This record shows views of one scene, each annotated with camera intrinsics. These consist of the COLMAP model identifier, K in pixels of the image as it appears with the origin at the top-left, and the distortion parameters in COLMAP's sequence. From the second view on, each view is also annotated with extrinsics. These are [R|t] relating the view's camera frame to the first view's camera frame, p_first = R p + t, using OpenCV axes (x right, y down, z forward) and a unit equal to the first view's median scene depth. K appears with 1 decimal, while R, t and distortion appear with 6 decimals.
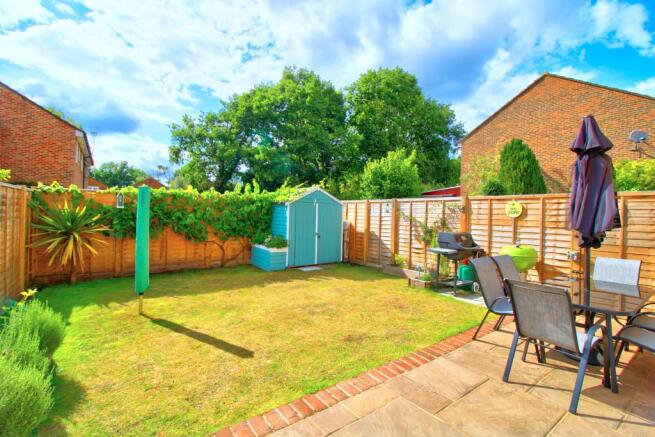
lens RADIAL K [[308.0, 0, 325.9], [0, 308.0, 213.5], [0, 0, 1]] dist [0.000249, -0.000014]
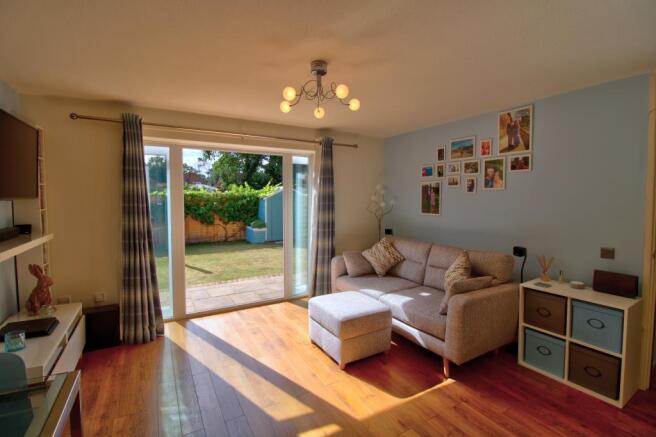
lens RADIAL K [[308.4, 0, 330.4], [0, 308.4, 213.0], [0, 0, 1]] dist [0.000249, -0.000014]
pose [[0.994225, -0.014103, -0.106382, 0.334401], [0.019242, 0.998689, 0.047440, -0.026058], [0.105574, -0.049213, 0.993193, -0.434371]]
